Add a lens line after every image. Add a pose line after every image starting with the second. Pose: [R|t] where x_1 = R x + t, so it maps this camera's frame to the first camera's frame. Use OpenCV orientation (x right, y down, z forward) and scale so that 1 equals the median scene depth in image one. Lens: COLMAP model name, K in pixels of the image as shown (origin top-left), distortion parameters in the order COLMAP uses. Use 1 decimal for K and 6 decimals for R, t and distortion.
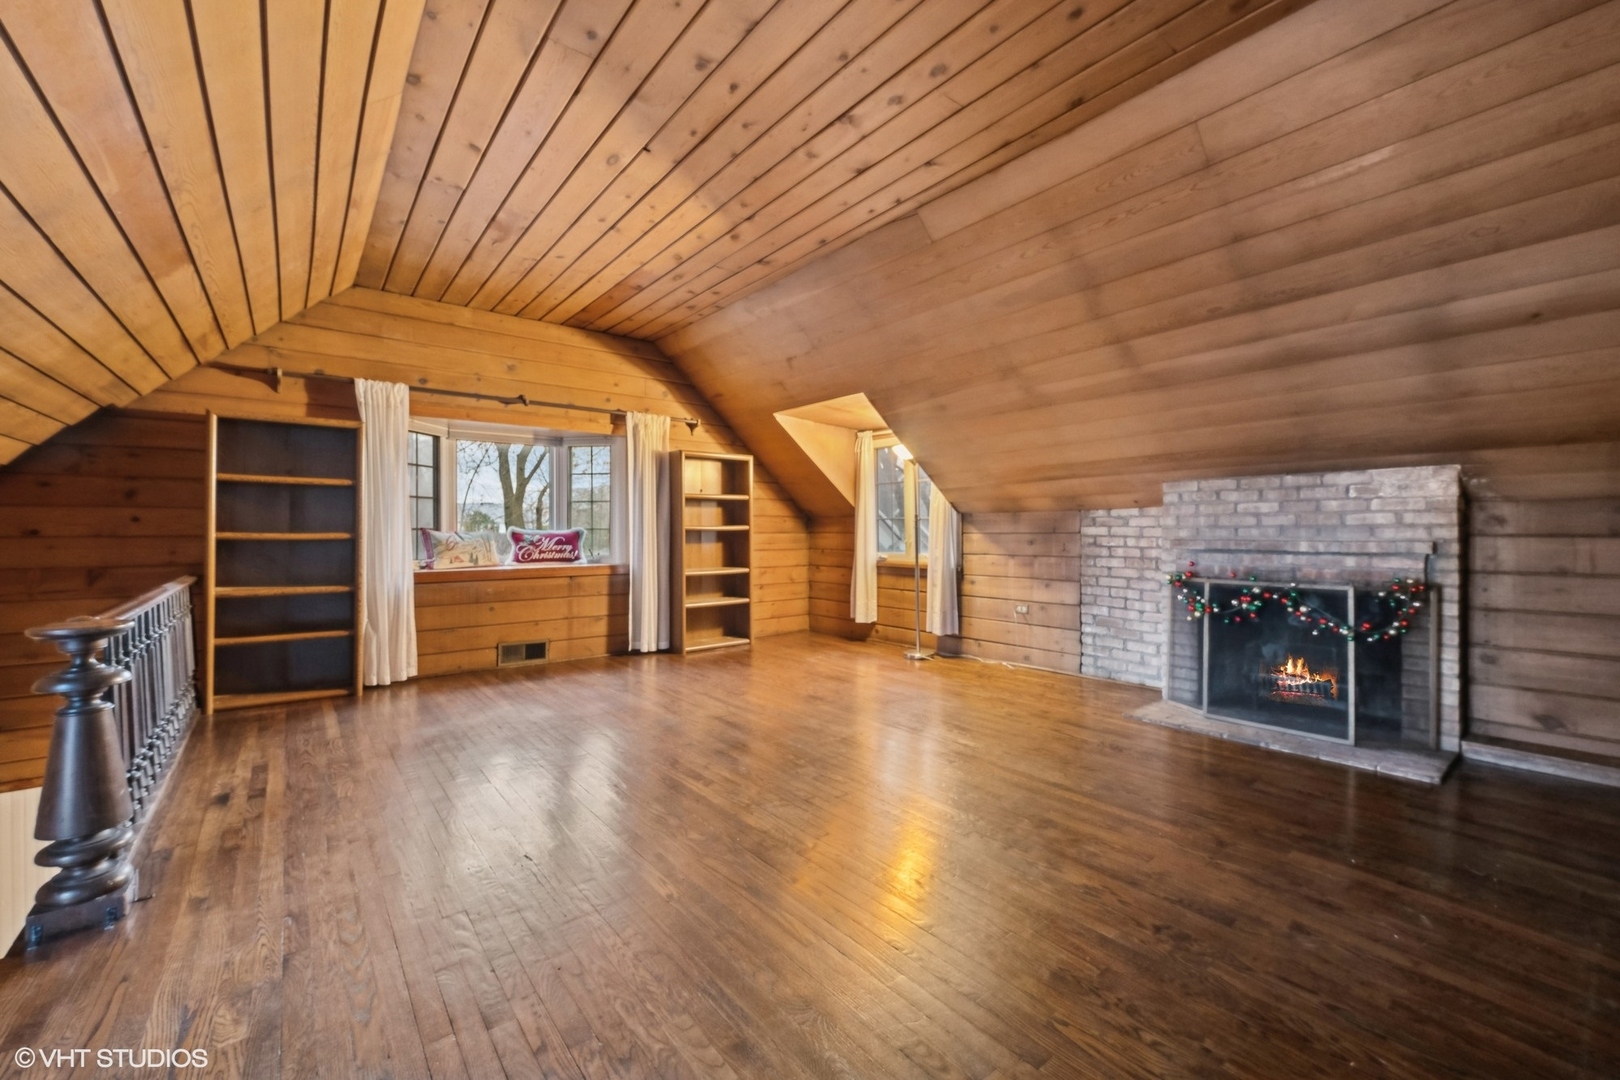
lens RADIAL K [[659.0, 0, 811.0], [0, 659.0, 521.1], [0, 0, 1]] dist [0.000278, -0.000108]
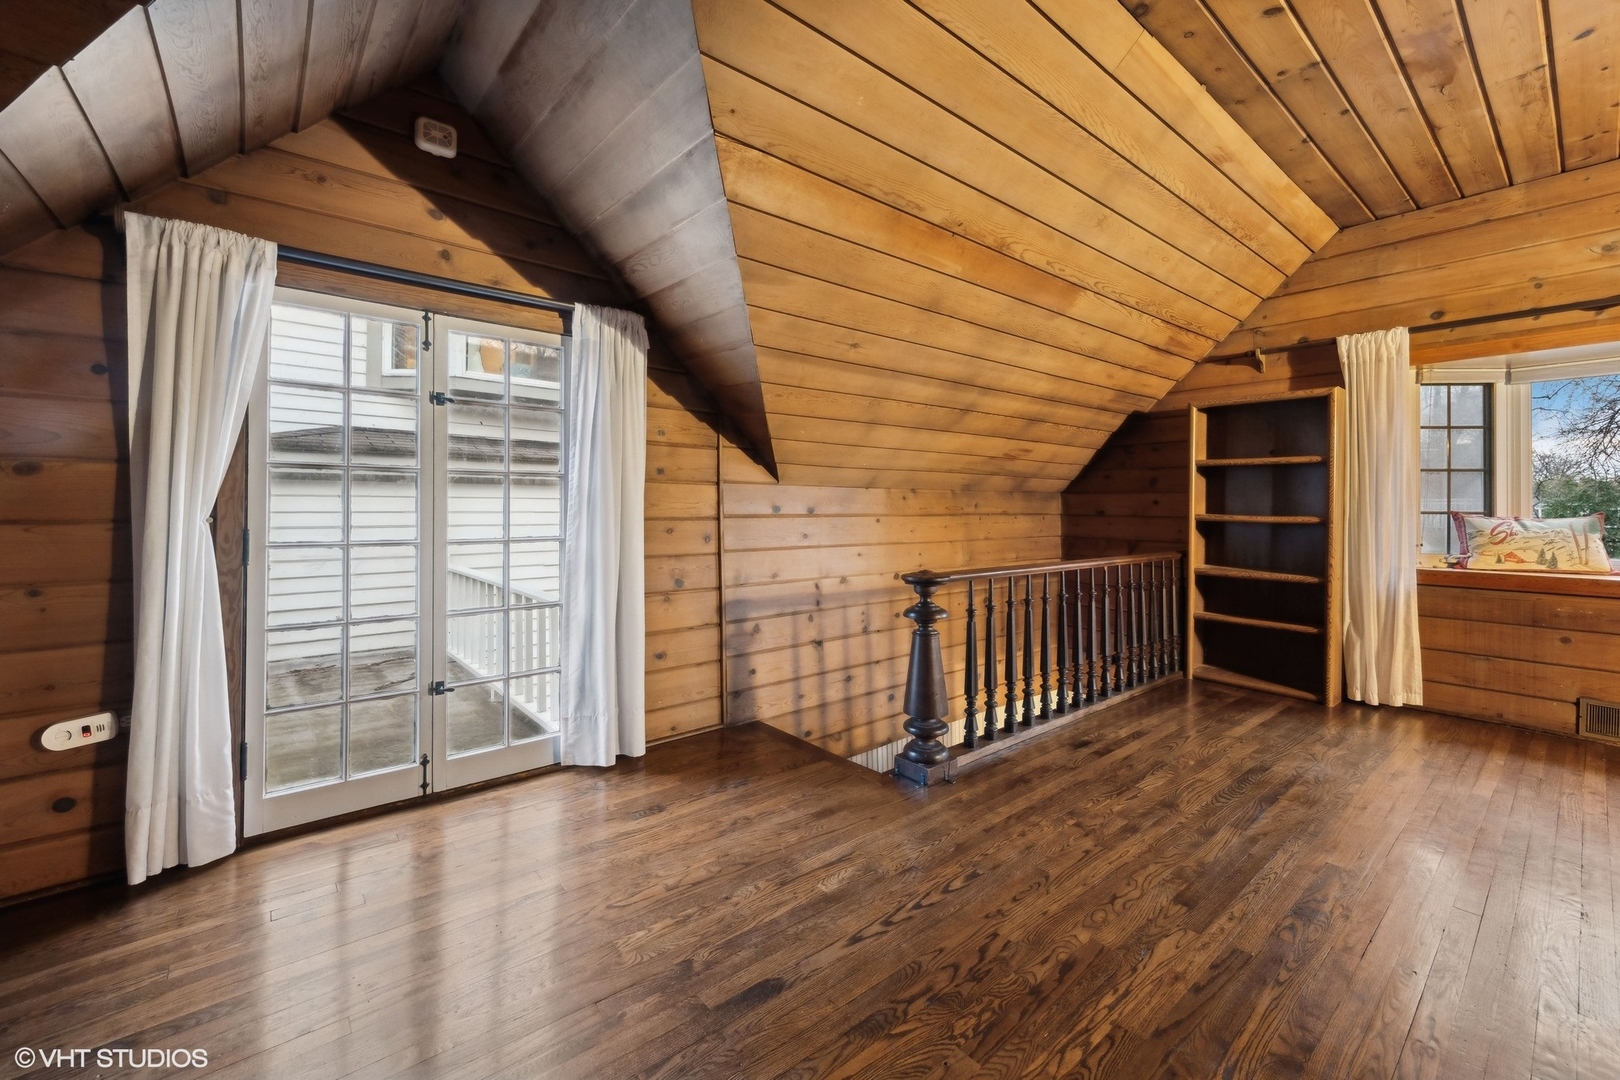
lens RADIAL K [[662.2, 0, 810.2], [0, 662.2, 500.7], [0, 0, 1]] dist [0.000459, 0.000252]
pose [[0.027273, -0.007428, -0.999600, 0.154572], [0.006128, 0.999955, -0.007263, -0.000938], [0.999609, -0.005928, 0.027317, 0.291630]]
